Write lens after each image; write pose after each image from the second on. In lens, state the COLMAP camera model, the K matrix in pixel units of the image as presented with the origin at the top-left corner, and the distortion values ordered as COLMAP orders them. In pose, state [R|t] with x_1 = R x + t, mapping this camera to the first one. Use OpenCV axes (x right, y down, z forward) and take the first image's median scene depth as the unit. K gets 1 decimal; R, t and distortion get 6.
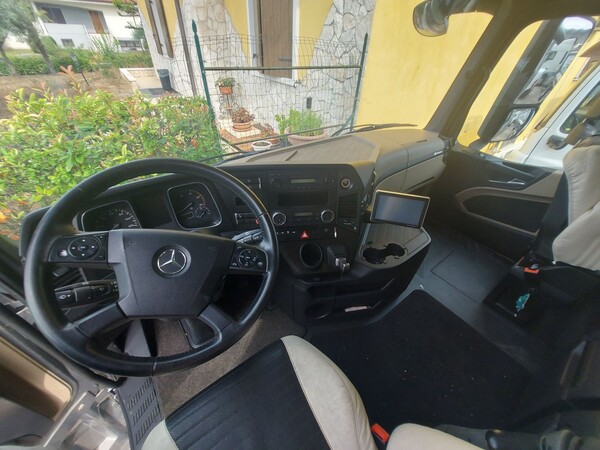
lens RADIAL K [[240.4, 0, 300.0], [0, 240.4, 225.0], [0, 0, 1]] dist [-0.025856, -0.000248]
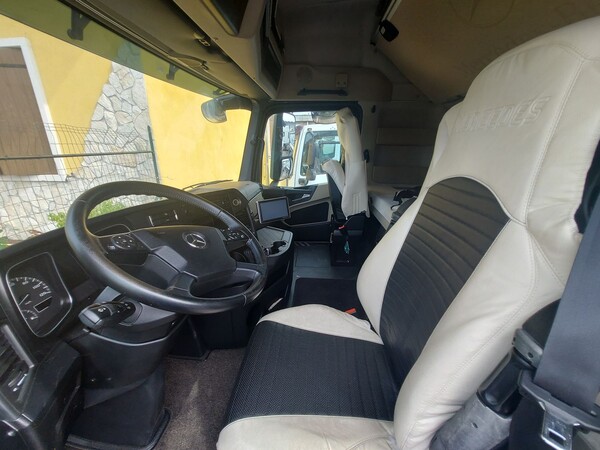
lens RADIAL K [[240.4, 0, 300.0], [0, 240.4, 225.0], [0, 0, 1]] dist [-0.025856, -0.000248]
pose [[0.650485, -0.266804, 0.711115, -0.360503], [0.477388, 0.871833, -0.109582, 0.161696], [-0.590737, 0.410759, 0.694483, -0.063685]]
